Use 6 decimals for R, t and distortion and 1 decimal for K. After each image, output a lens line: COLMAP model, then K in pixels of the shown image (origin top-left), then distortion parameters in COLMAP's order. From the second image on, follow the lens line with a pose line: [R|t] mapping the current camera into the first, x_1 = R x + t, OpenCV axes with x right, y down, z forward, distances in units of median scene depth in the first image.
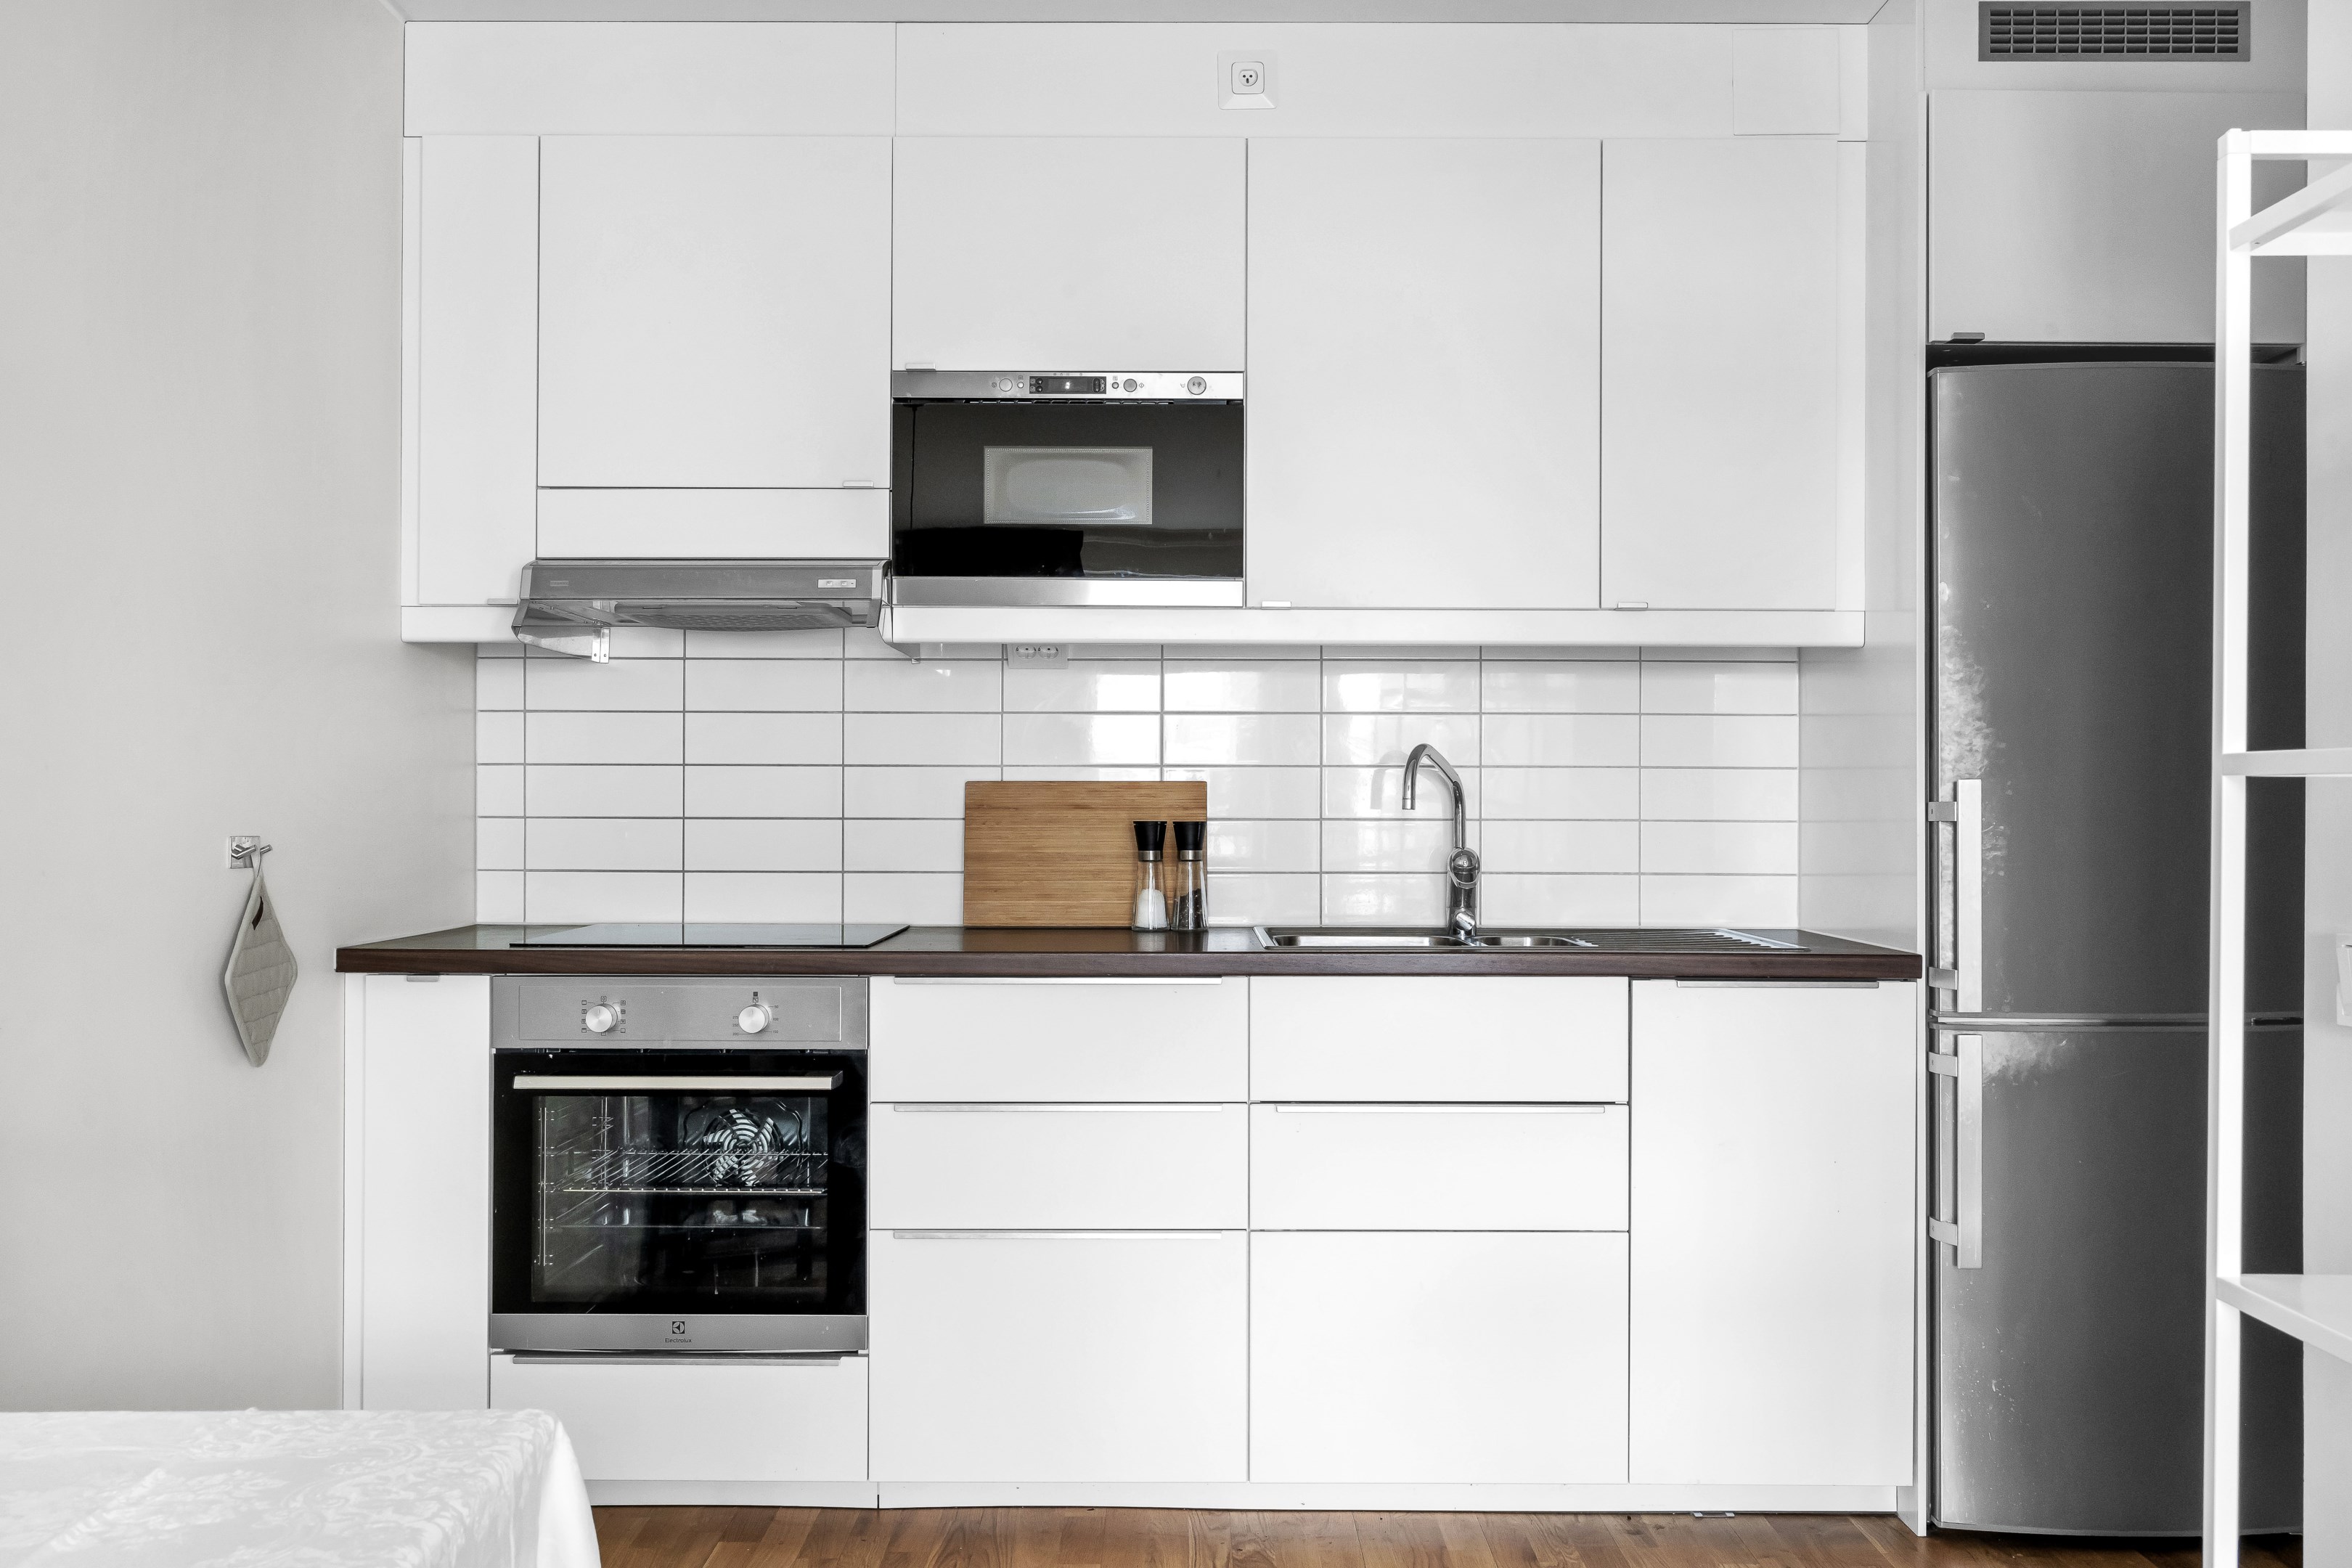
lens RADIAL K [[2035.1, 0, 1168.2], [0, 2035.1, 791.2], [0, 0, 1]] dist [0.001845, 0.001292]
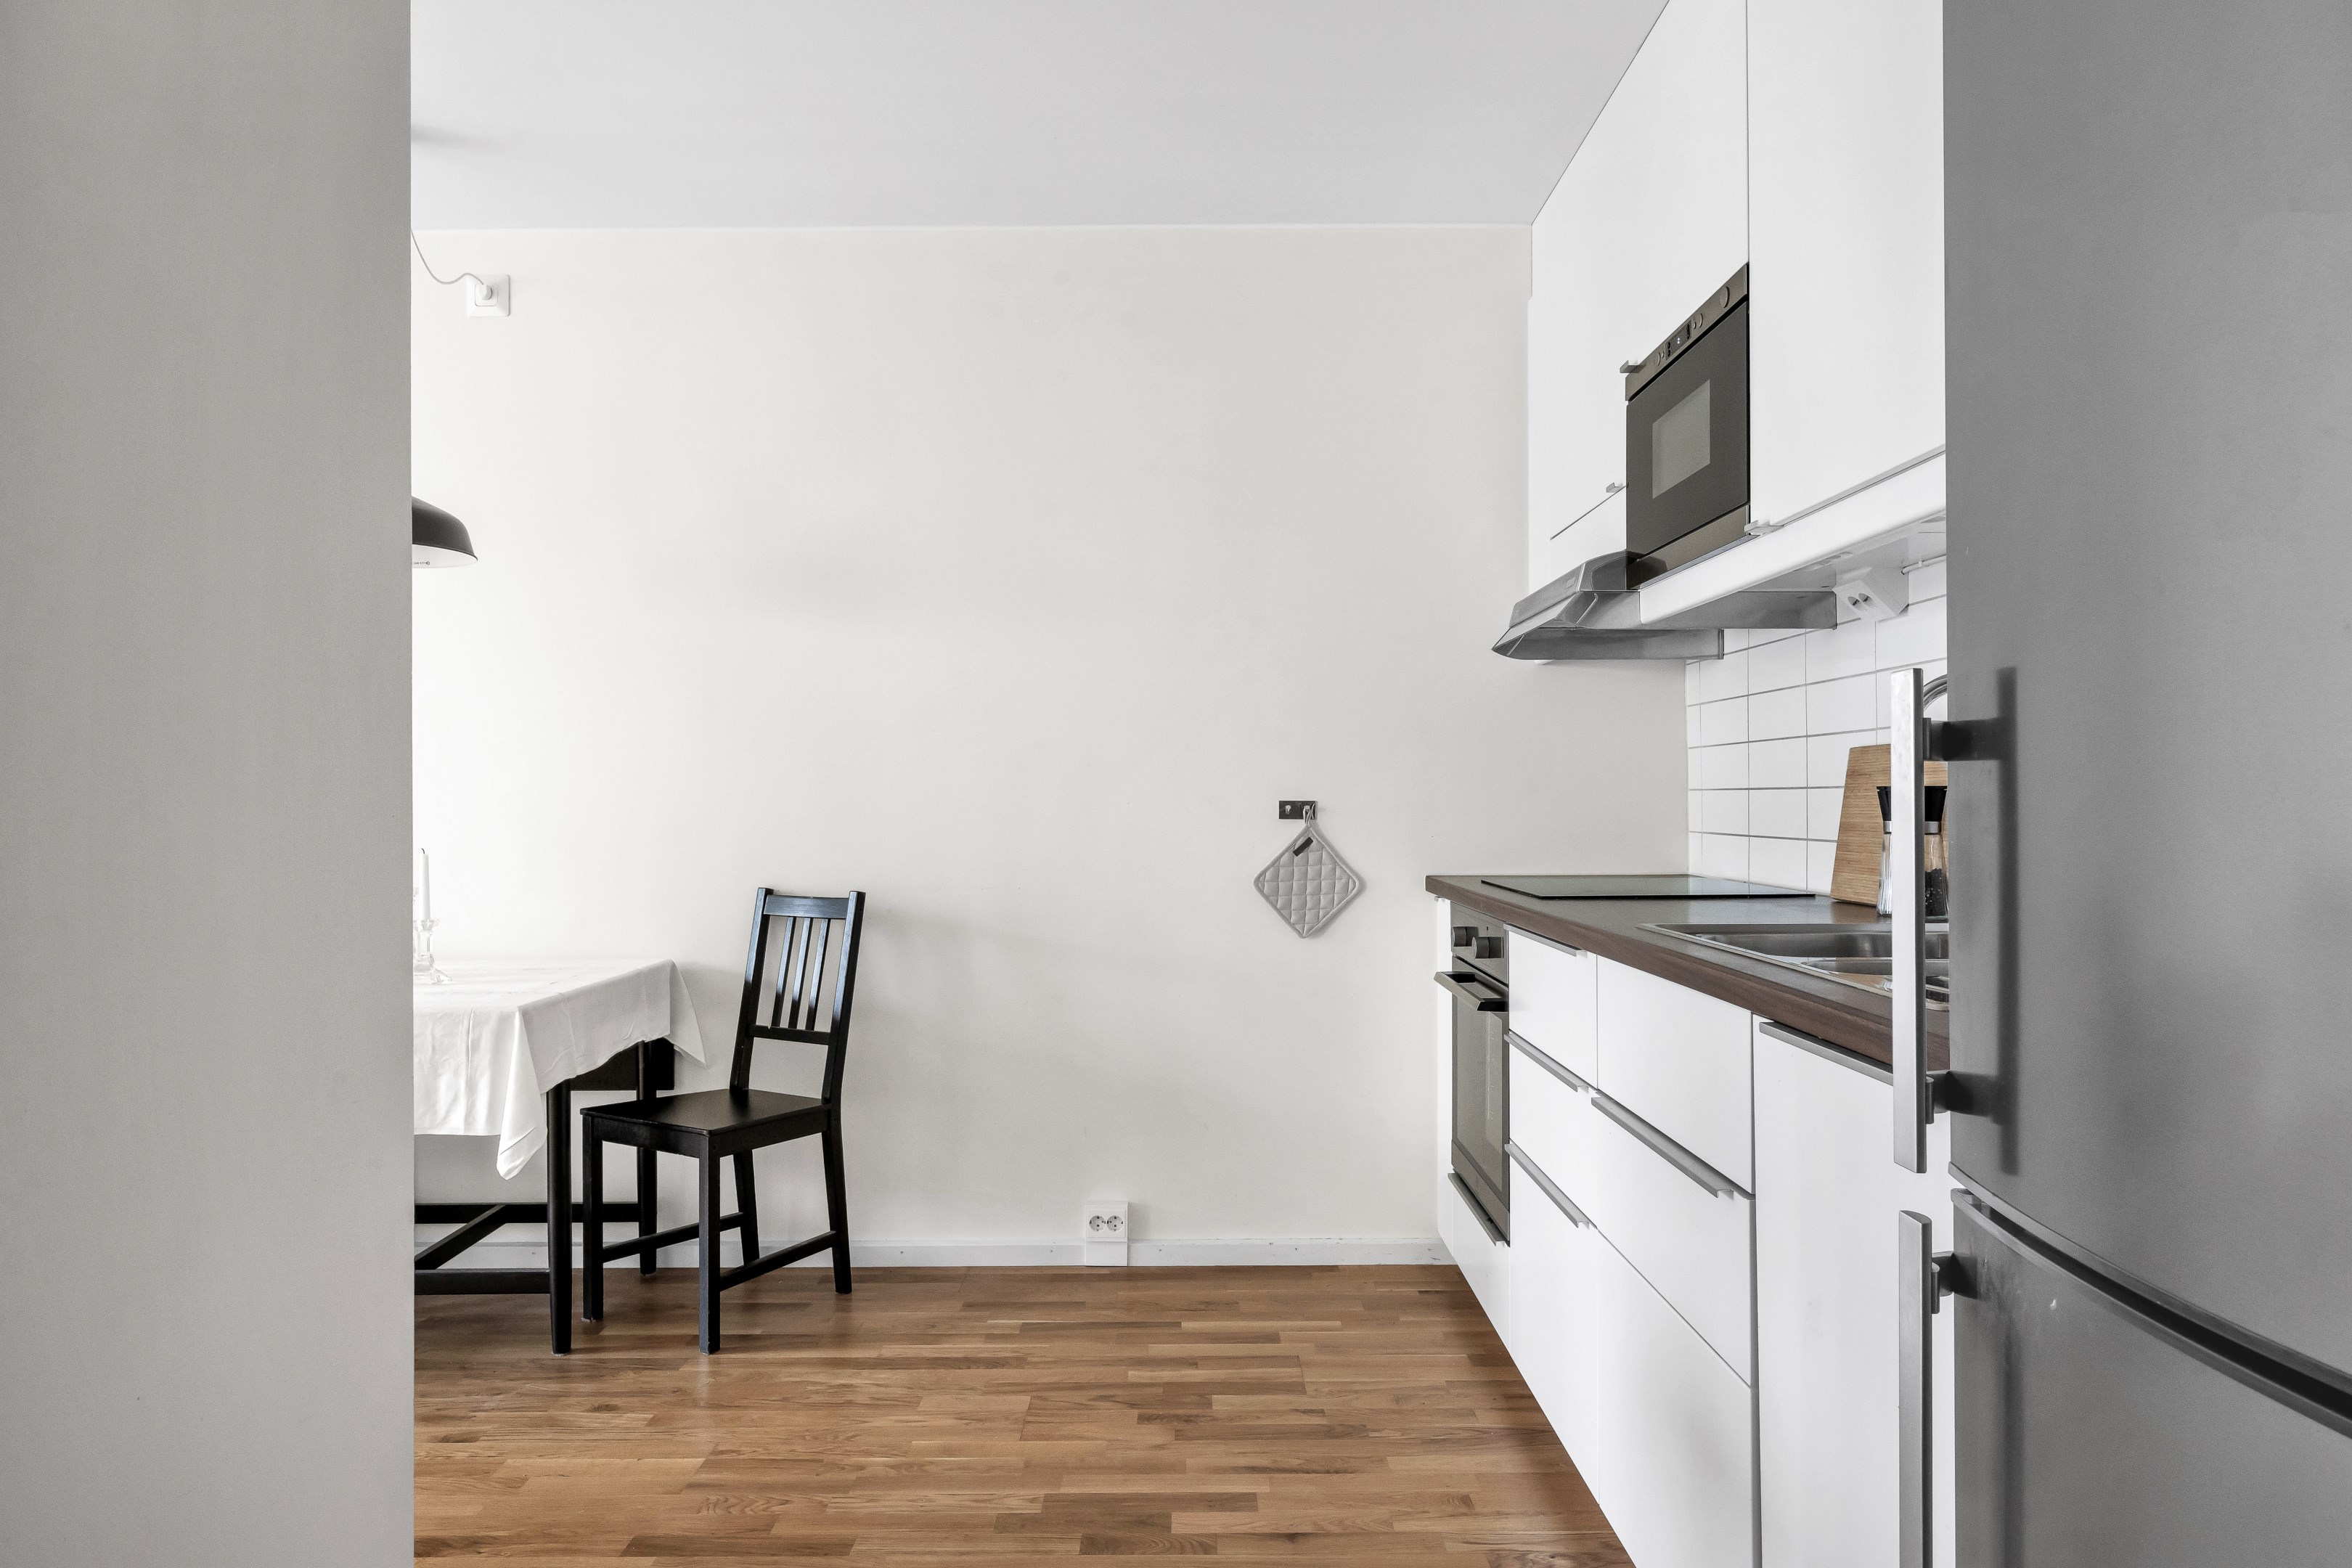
lens RADIAL K [[1528.3, 0, 1176.0], [0, 1528.3, 784.0], [0, 0, 1]] dist [-0.001347, -0.000333]
pose [[-0.001031, -0.013025, -0.999915, 0.644385], [0.005178, 0.999902, -0.013030, 0.021141], [0.999986, -0.005191, -0.000964, 0.720060]]
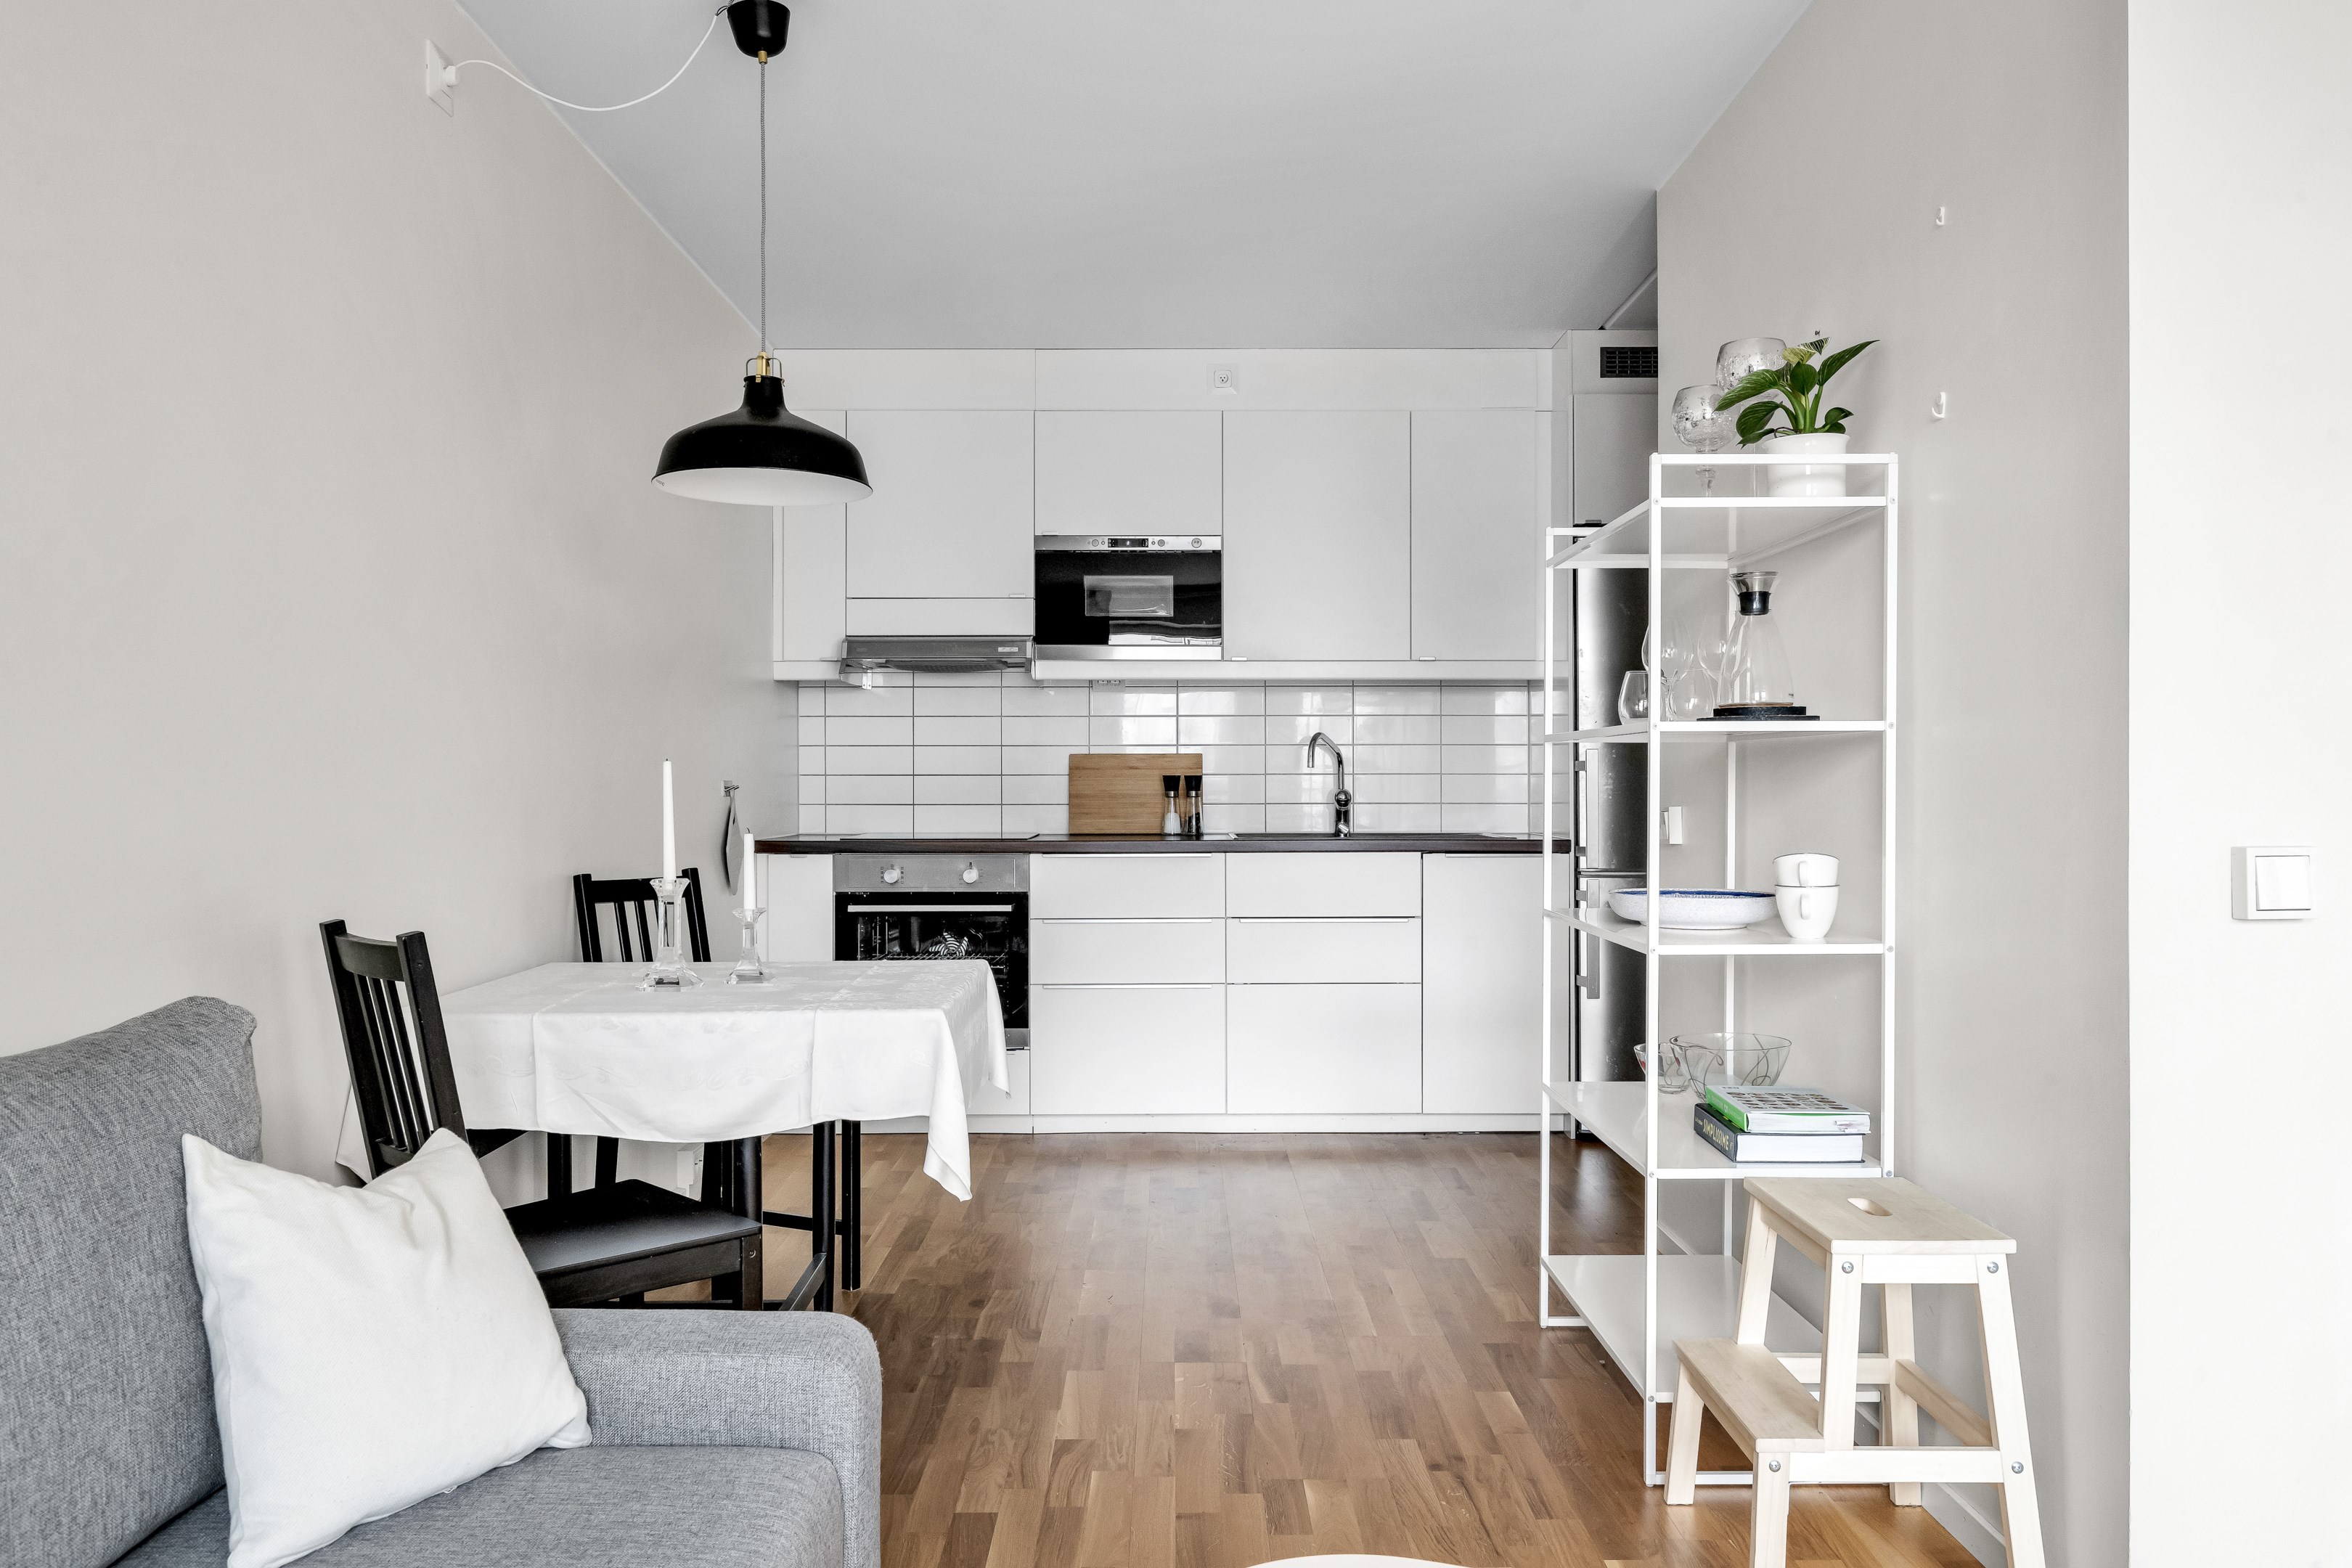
lens RADIAL K [[1755.7, 0, 1176.5], [0, 1755.7, 770.2], [0, 0, 1]] dist [-0.000046, 0.002510]
pose [[0.999955, -0.004643, 0.008282, -0.018193], [0.004660, 0.999987, -0.002027, 0.013903], [-0.008273, 0.002065, 0.999964, -0.599102]]
